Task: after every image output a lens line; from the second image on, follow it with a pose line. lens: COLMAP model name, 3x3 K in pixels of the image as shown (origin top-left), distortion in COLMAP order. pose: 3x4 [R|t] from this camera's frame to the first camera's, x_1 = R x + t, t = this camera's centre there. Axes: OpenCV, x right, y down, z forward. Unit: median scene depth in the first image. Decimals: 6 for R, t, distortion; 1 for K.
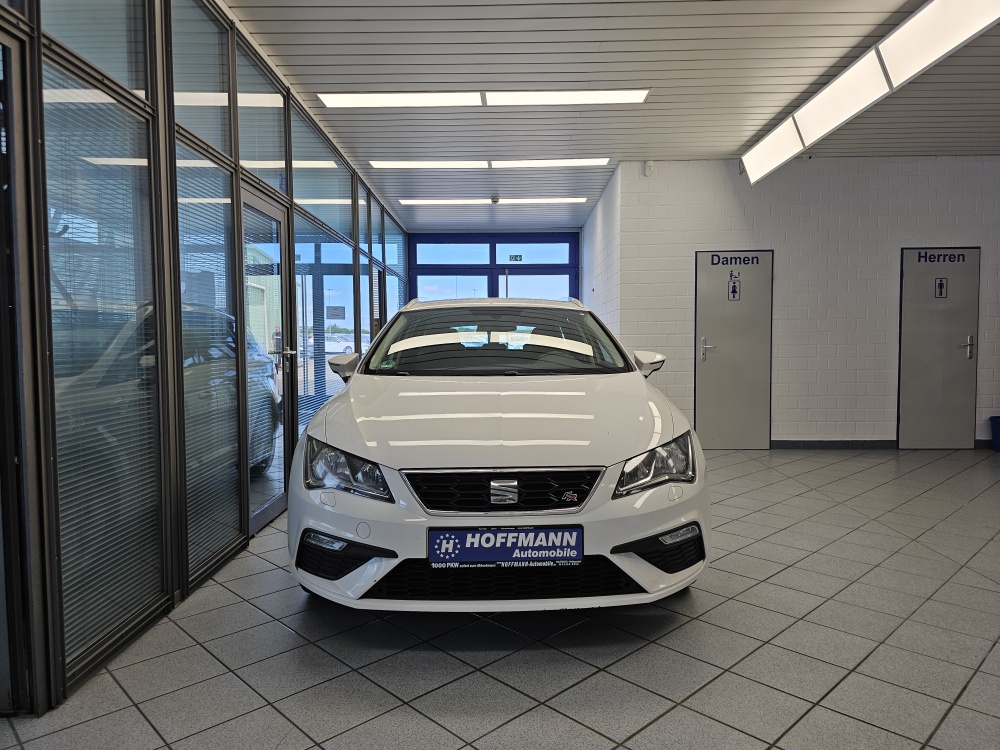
lens RADIAL K [[695.4, 0, 494.6], [0, 695.4, 383.4], [0, 0, 1]] dist [0.060862, -0.056195]
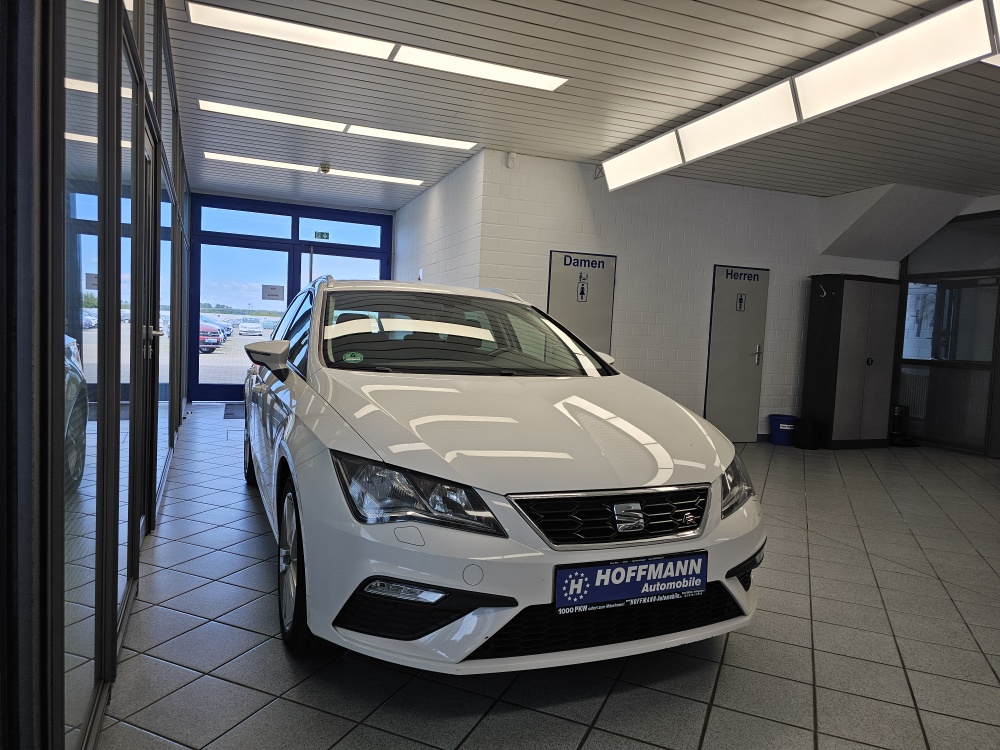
lens RADIAL K [[695.4, 0, 498.2], [0, 695.4, 390.2], [0, 0, 1]] dist [0.060862, -0.056195]
pose [[0.922035, 0.017923, 0.386691, -0.282543], [-0.028057, 0.999394, 0.020578, -0.008911], [-0.386088, -0.029823, 0.921980, 0.162458]]
